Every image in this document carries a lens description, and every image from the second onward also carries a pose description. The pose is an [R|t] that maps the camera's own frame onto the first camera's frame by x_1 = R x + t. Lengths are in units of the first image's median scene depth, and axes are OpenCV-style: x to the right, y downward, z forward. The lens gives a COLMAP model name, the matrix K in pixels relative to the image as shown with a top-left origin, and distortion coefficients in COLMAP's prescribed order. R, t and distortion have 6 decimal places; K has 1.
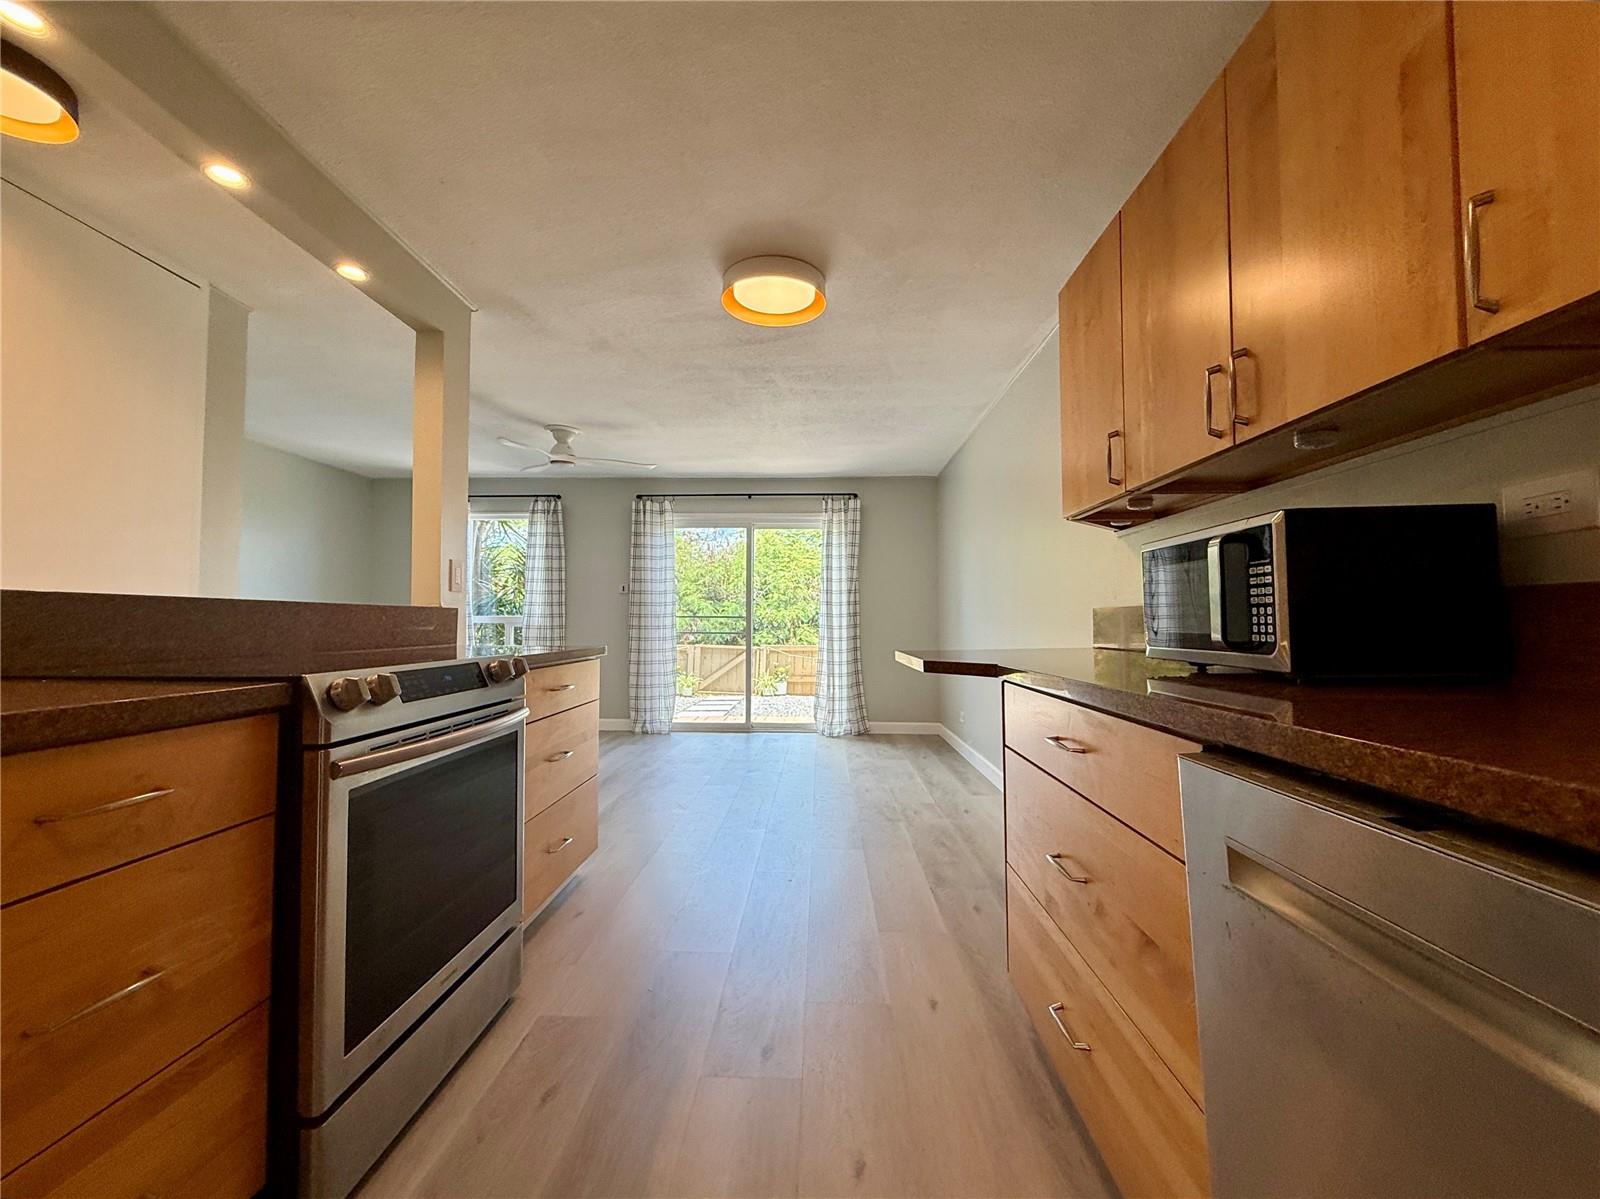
lens RADIAL K [[660.8, 0, 797.2], [0, 660.8, 597.0], [0, 0, 1]] dist [-0.000568, -0.000269]
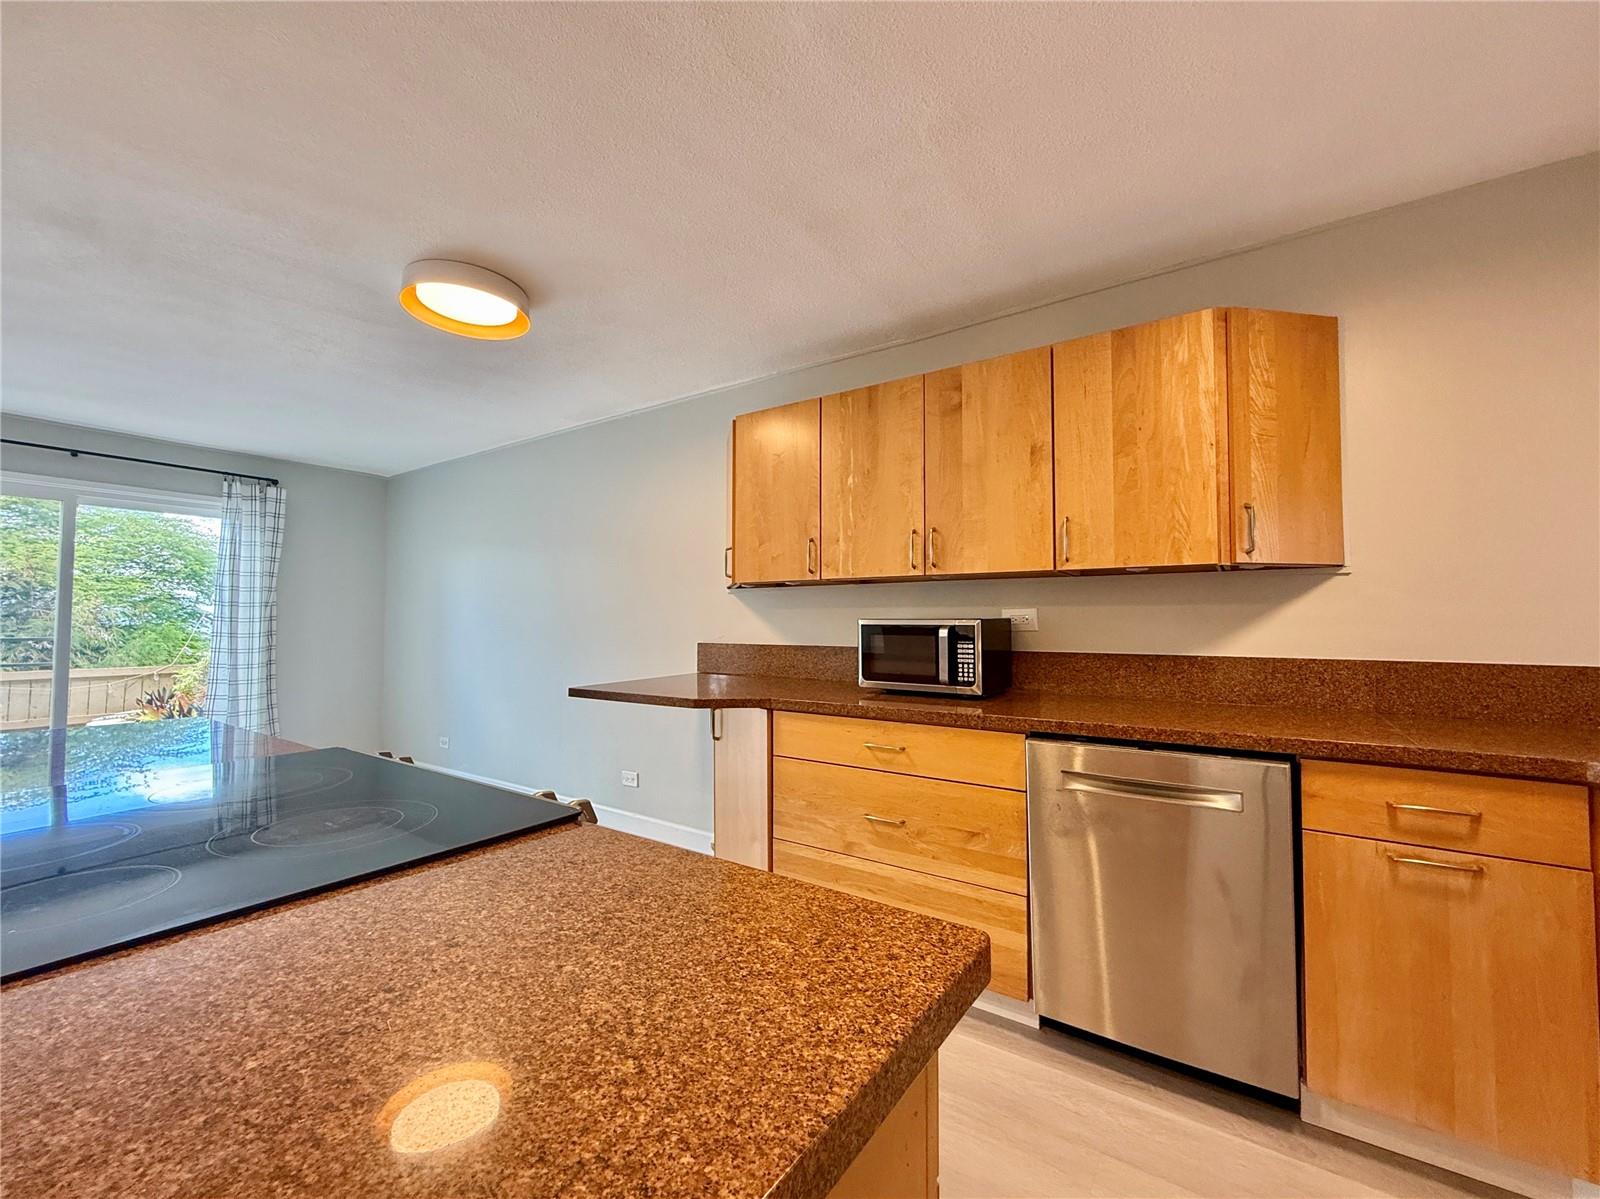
lens RADIAL K [[640.1, 0, 796.9], [0, 640.1, 599.1], [0, 0, 1]] dist [-0.000194, -0.000389]
pose [[0.534422, 0.024604, 0.844860, -0.223225], [-0.031183, 0.999470, -0.009382, -0.026579], [-0.844643, -0.021331, 0.534905, 0.064441]]
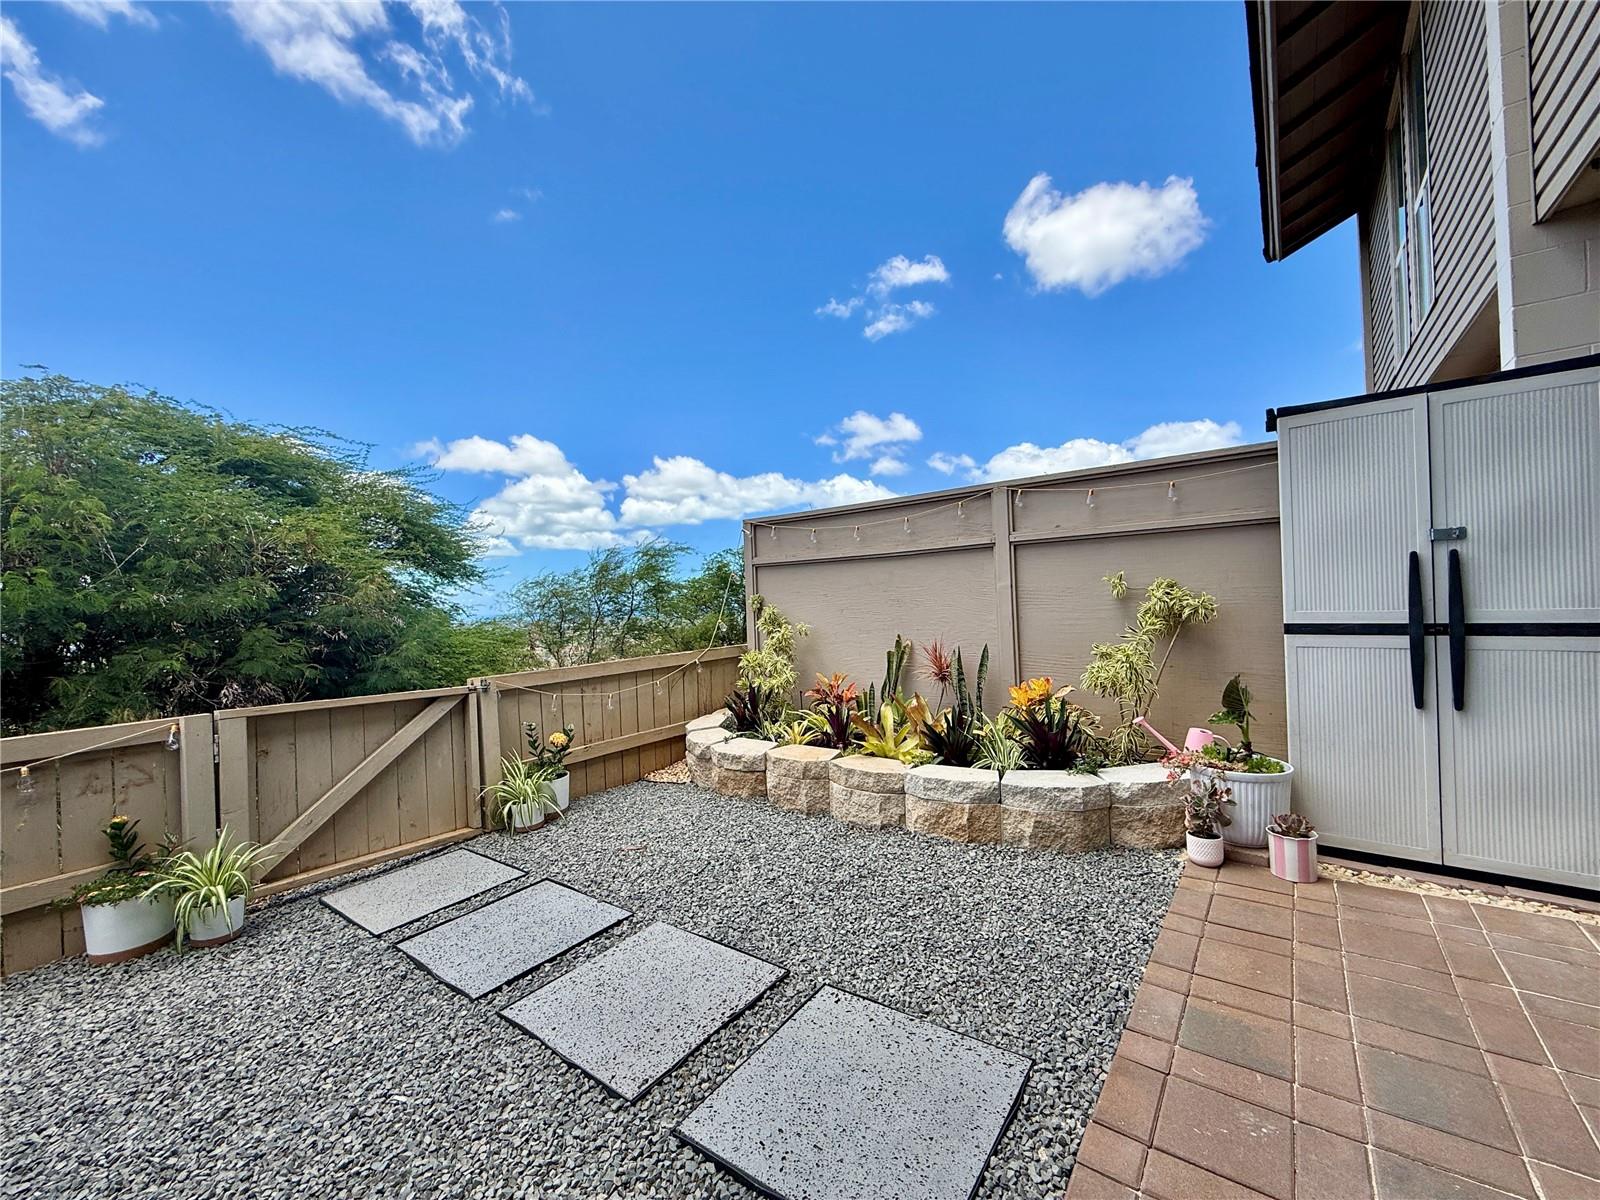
lens RADIAL K [[636.9, 0, 794.1], [0, 636.9, 601.3], [0, 0, 1]] dist [-0.001170, -0.000082]
pose [[0.584969, -0.032424, 0.810407, -0.393170], [0.012060, 0.999438, 0.031282, 0.046900], [-0.810966, -0.008525, 0.585031, 1.228346]]
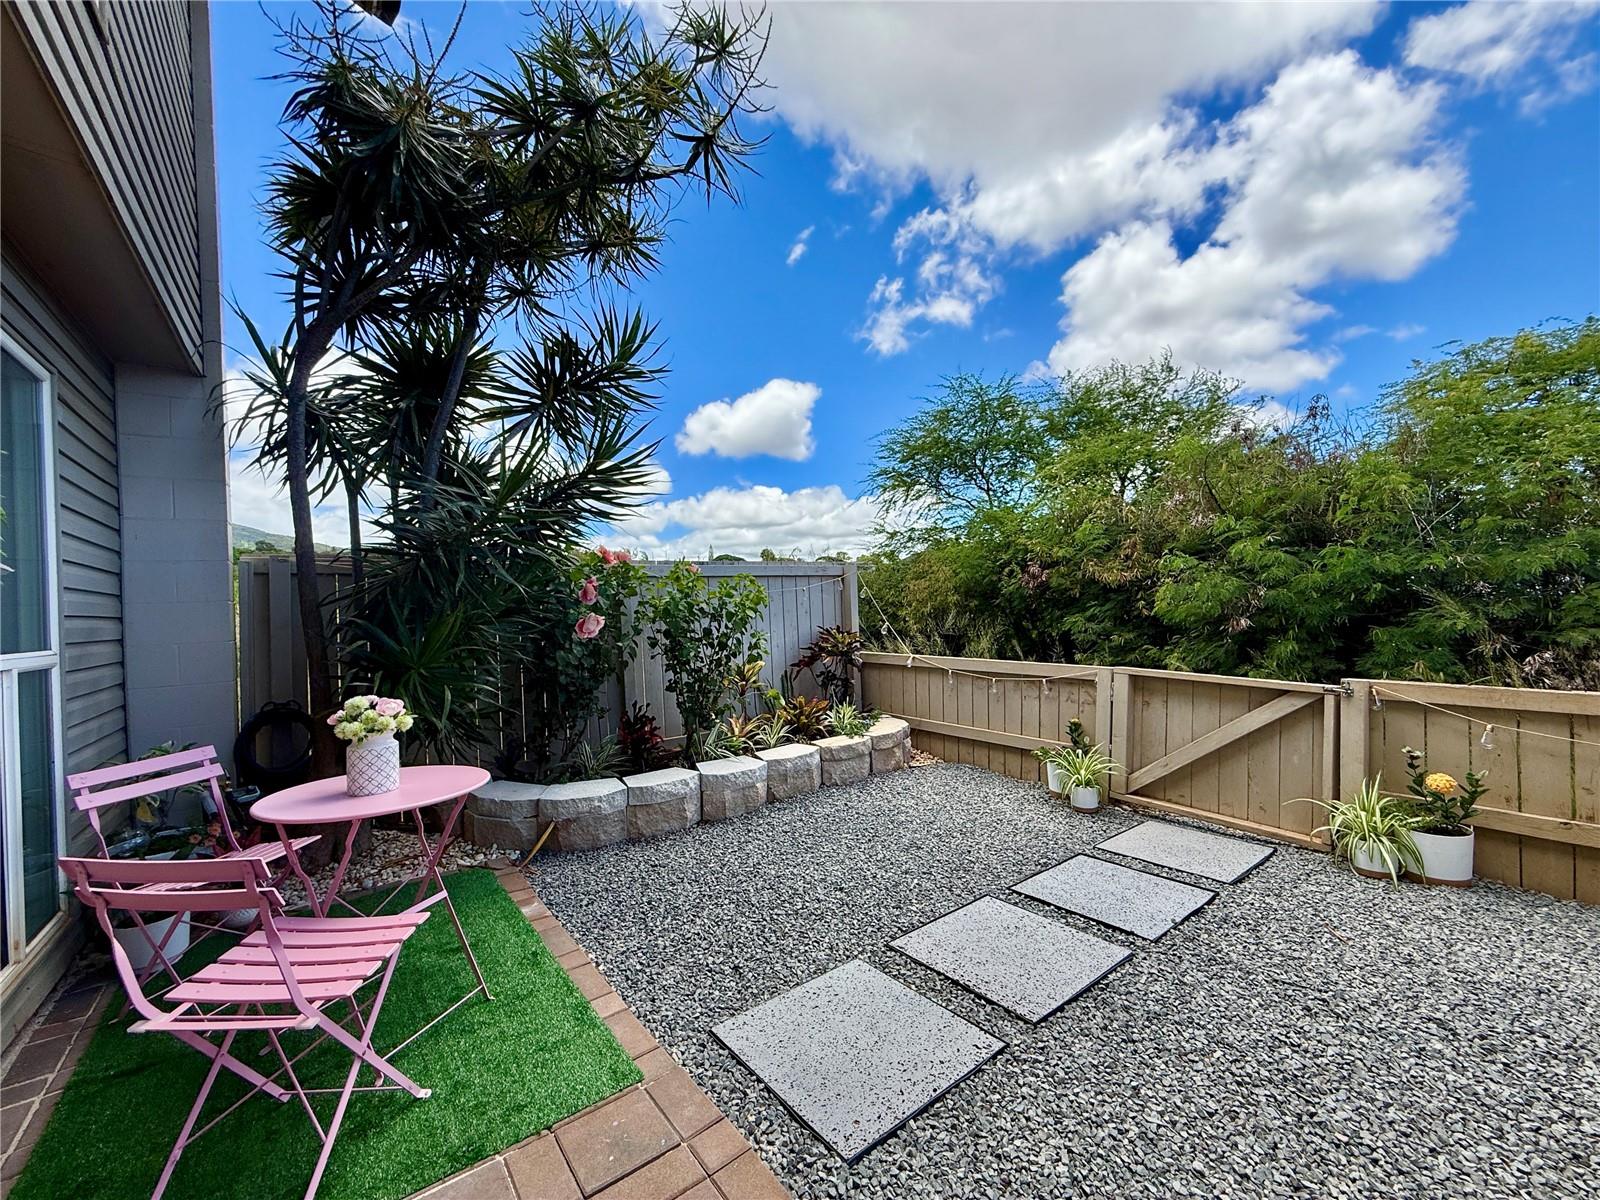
lens RADIAL K [[633.6, 0, 801.2], [0, 633.6, 597.9], [0, 0, 1]] dist [-0.002533, 0.000673]
pose [[0.625279, -0.036375, -0.779553, 0.026906], [0.074515, 0.997132, 0.013241, 0.027897], [0.776836, -0.066368, 0.626196, 1.154953]]
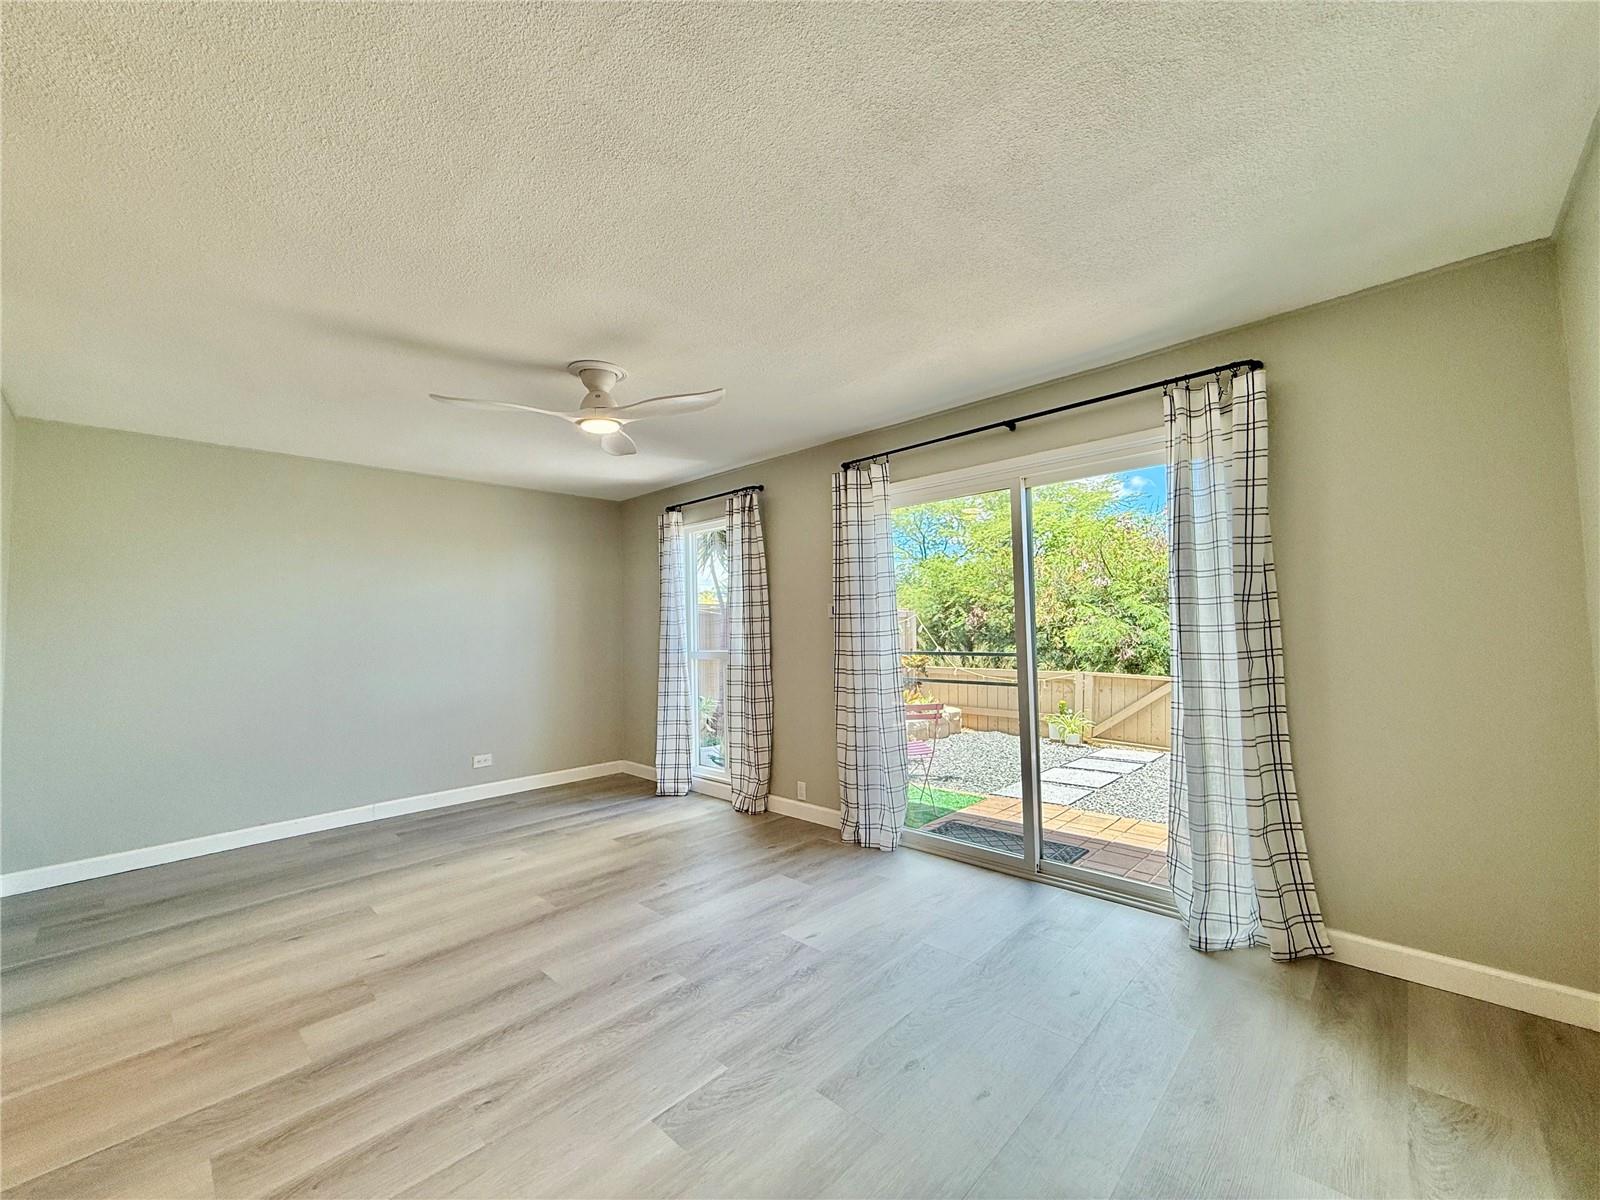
lens RADIAL K [[640.1, 0, 796.9], [0, 640.1, 599.6], [0, 0, 1]] dist [-0.000194, -0.000389]
pose [[0.745213, -0.049245, -0.665006, 0.135346], [0.048867, 0.998621, -0.019188, -0.013264], [0.665034, -0.018198, 0.746592, 0.513195]]
